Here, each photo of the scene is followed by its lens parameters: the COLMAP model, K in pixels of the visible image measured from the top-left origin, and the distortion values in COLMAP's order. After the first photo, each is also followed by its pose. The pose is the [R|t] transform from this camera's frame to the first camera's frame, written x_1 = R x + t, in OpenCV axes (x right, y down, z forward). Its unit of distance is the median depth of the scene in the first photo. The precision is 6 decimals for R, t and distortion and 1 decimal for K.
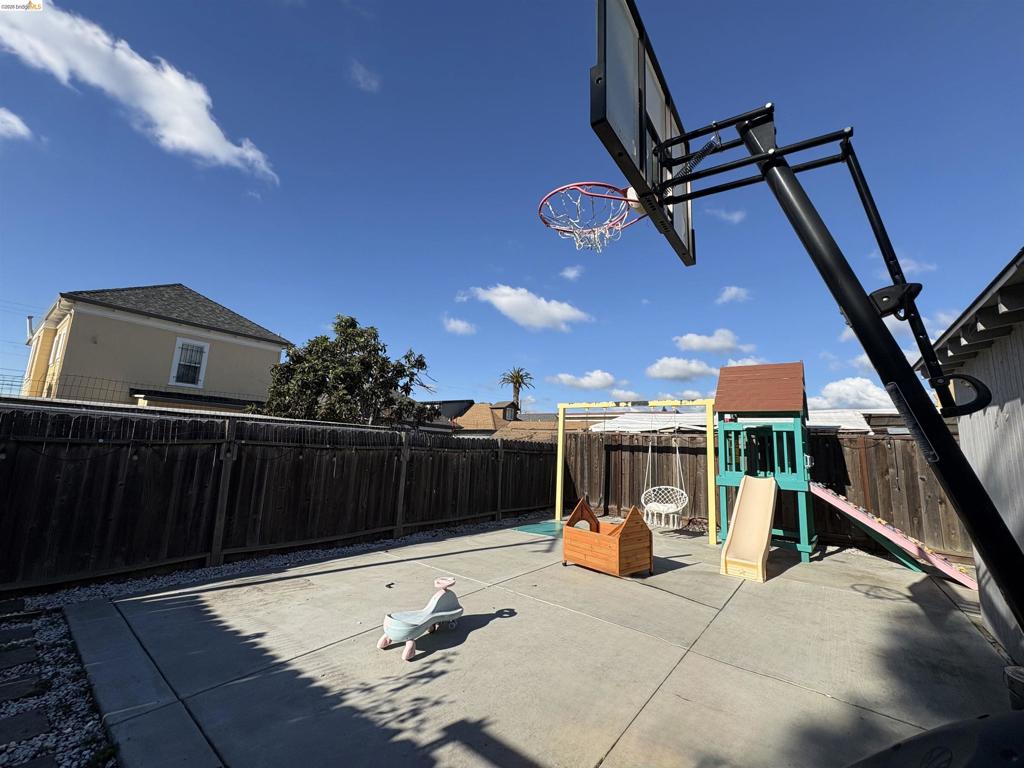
lens RADIAL K [[405.6, 0, 512.2], [0, 405.6, 384.8], [0, 0, 1]] dist [0.000194, -0.000021]
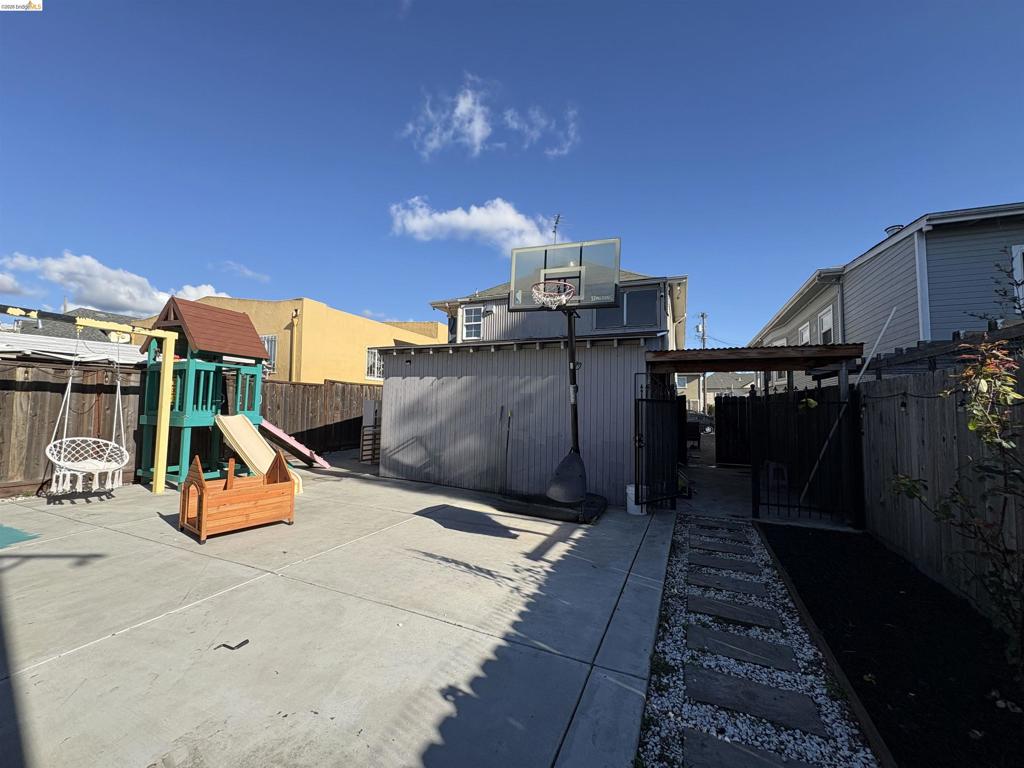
lens RADIAL K [[405.6, 0, 514.1], [0, 405.6, 382.2], [0, 0, 1]] dist [0.000194, -0.000021]
pose [[-0.239819, 0.012119, 0.970742, -1.348438], [-0.176450, 0.982723, -0.055860, 0.151255], [-0.954648, -0.184684, -0.233537, 1.197170]]
